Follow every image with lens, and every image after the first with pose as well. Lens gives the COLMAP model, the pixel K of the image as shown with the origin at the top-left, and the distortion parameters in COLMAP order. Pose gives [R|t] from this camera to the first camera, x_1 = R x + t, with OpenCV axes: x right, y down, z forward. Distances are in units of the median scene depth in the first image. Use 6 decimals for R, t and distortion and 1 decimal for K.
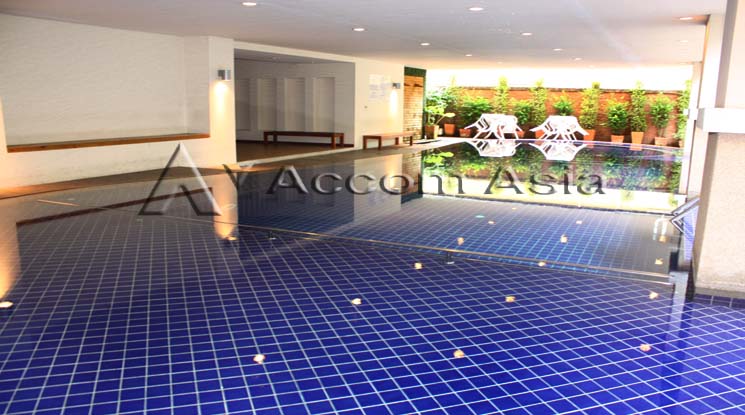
lens RADIAL K [[621.9, 0, 372.4], [0, 621.9, 208.3], [0, 0, 1]] dist [-0.068020, 0.018642]
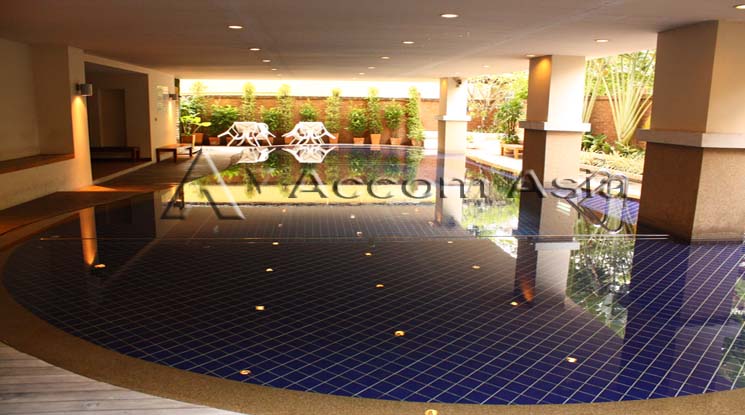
lens RADIAL K [[621.9, 0, 372.3], [0, 621.9, 206.6], [0, 0, 1]] dist [-0.068020, 0.018642]
pose [[0.865647, -0.087555, 0.492940, -0.150645], [0.092342, 0.995619, 0.014679, -0.006953], [-0.492066, 0.032813, 0.869939, -0.001528]]
